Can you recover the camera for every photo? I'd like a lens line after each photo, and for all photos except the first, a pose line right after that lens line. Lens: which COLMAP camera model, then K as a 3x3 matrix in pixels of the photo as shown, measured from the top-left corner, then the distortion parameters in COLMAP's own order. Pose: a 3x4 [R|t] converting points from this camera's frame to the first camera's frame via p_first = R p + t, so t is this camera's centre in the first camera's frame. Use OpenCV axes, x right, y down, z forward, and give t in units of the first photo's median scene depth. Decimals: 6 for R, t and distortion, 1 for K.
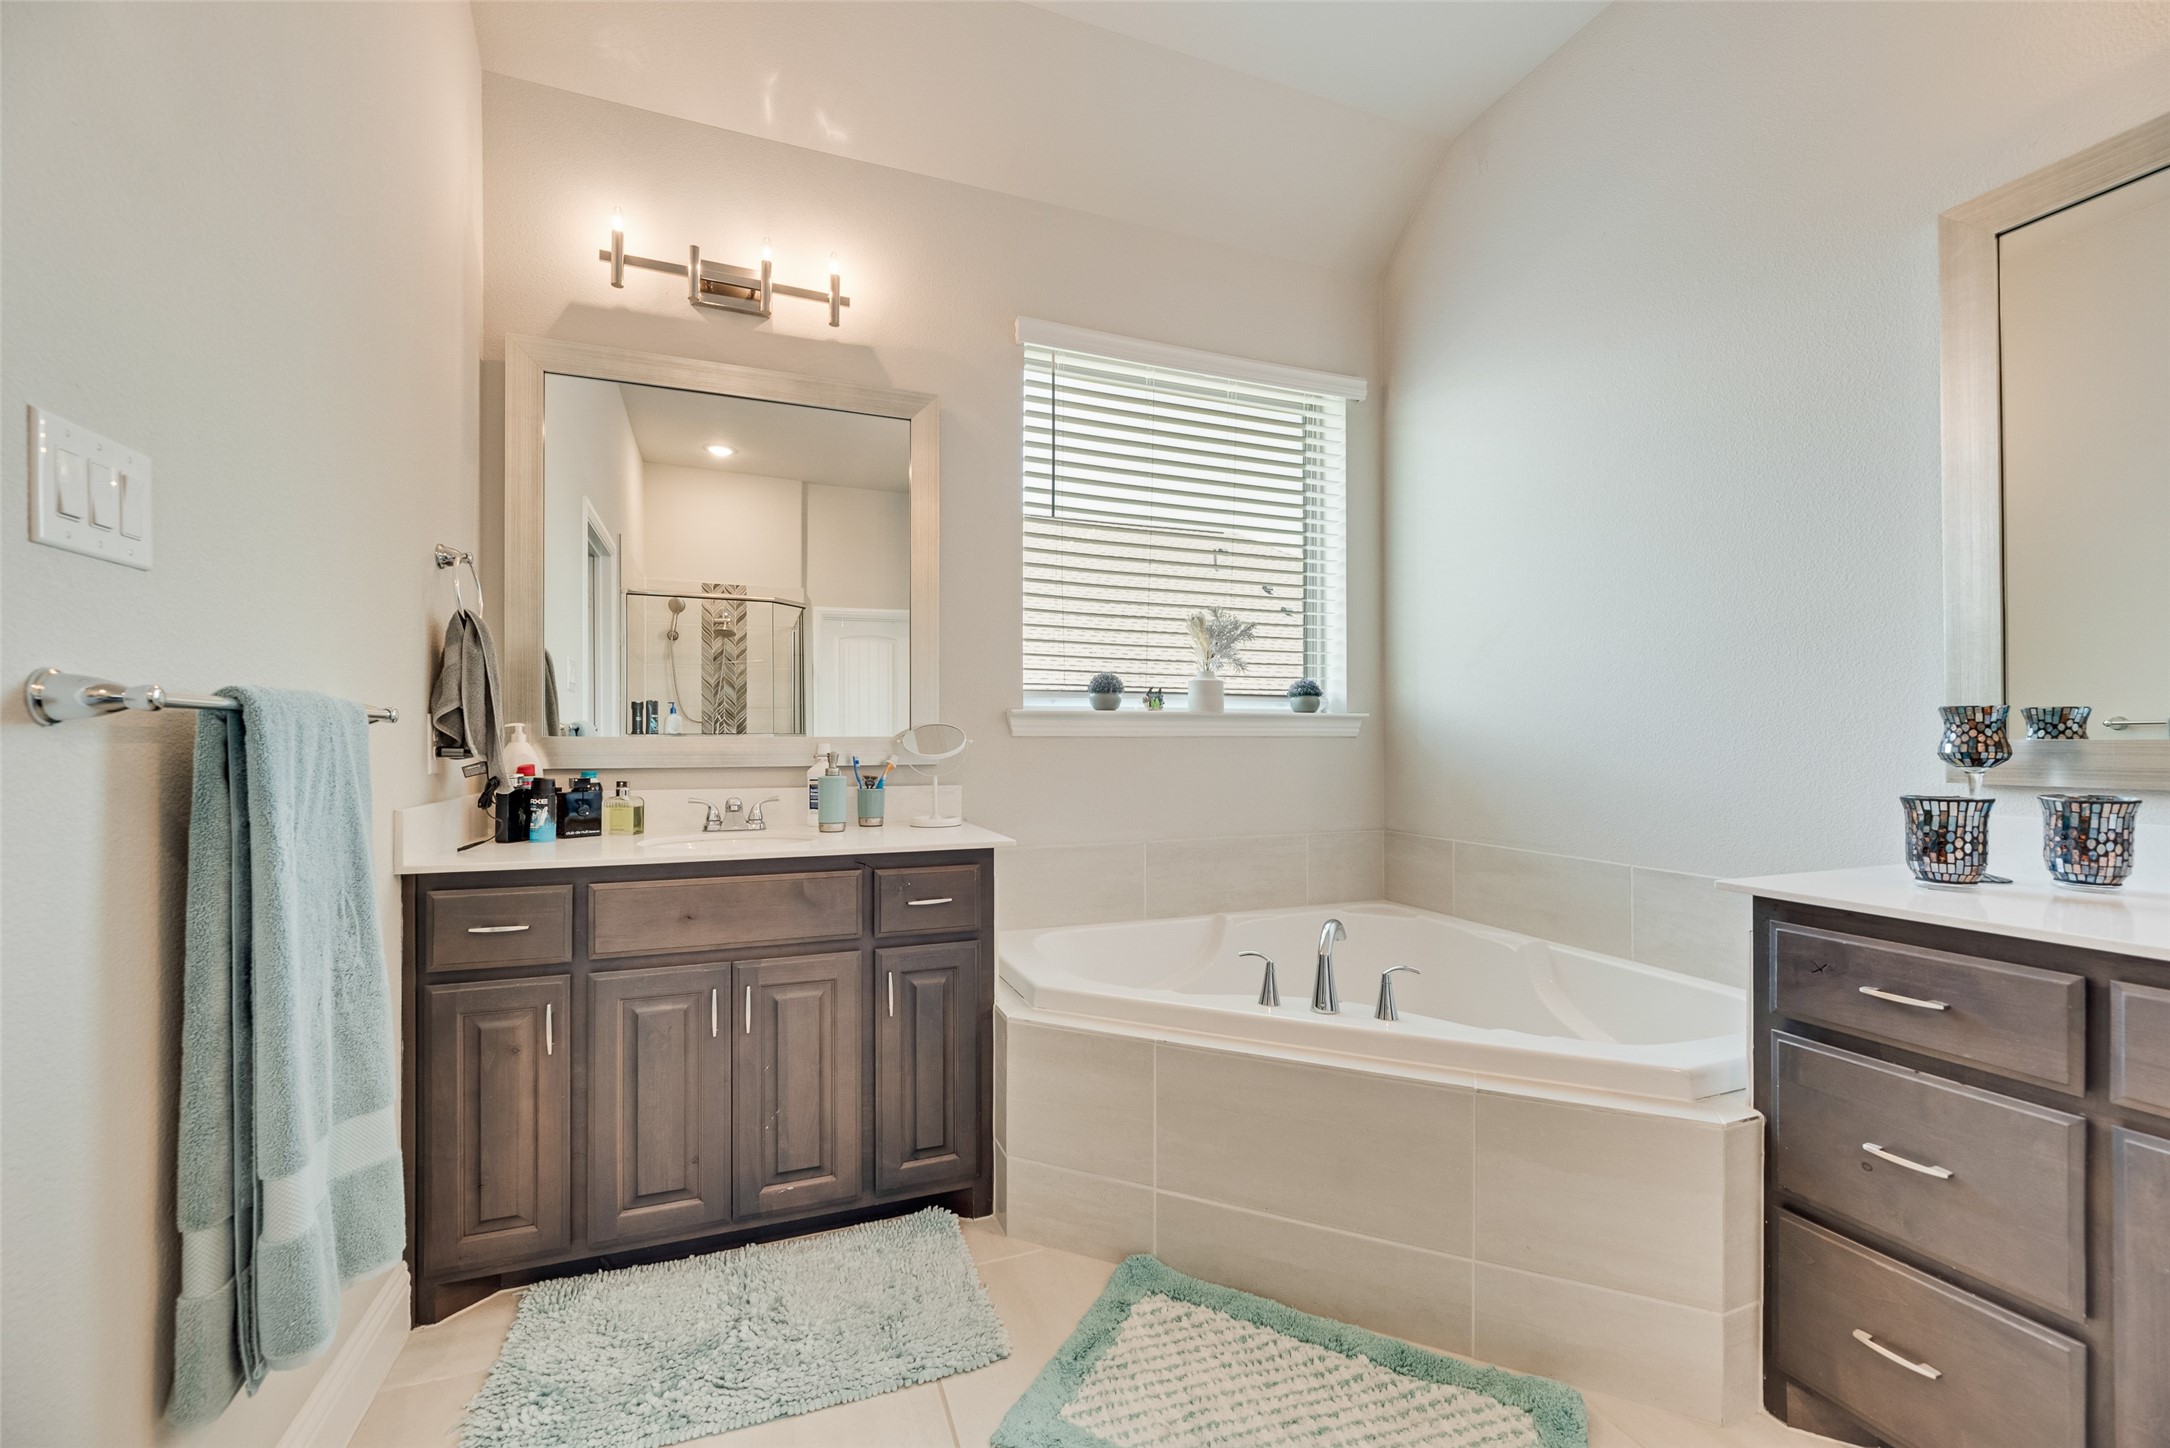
lens RADIAL K [[882.8, 0, 1095.1], [0, 882.8, 730.5], [0, 0, 1]] dist [0.001270, 0.000582]
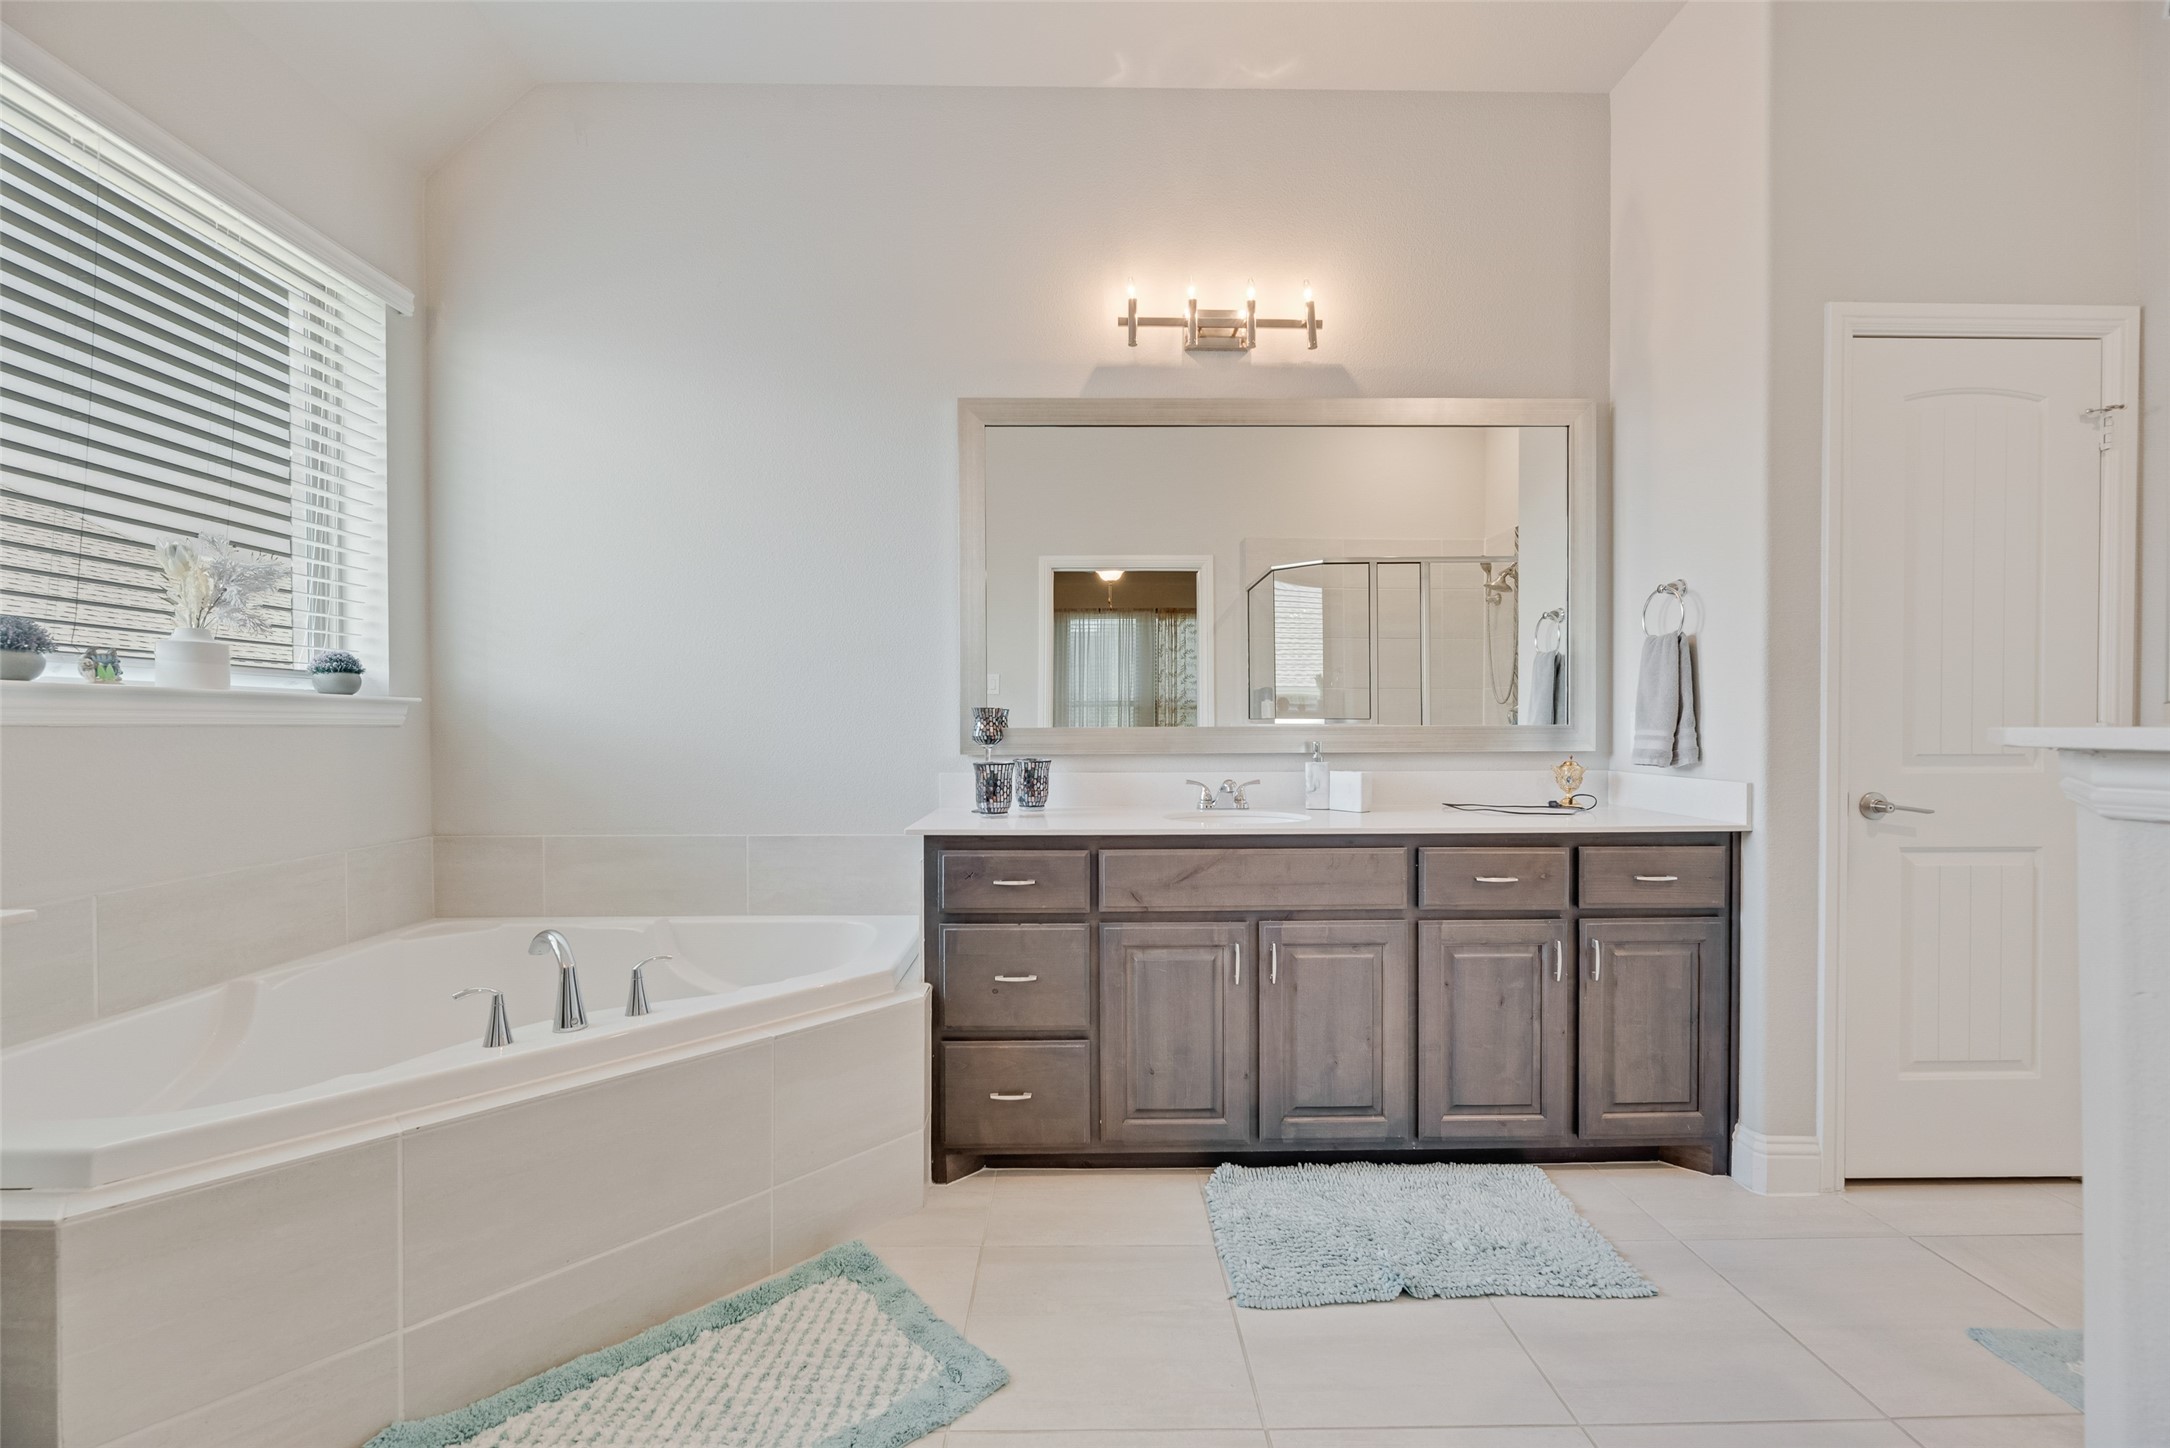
lens RADIAL K [[882.8, 0, 1096.4], [0, 882.8, 727.6], [0, 0, 1]] dist [0.001270, 0.000582]
pose [[0.354357, -0.002883, 0.935106, -0.488196], [-0.007470, 0.999955, 0.005914, -0.001310], [-0.935080, -0.009080, 0.354319, 0.217421]]
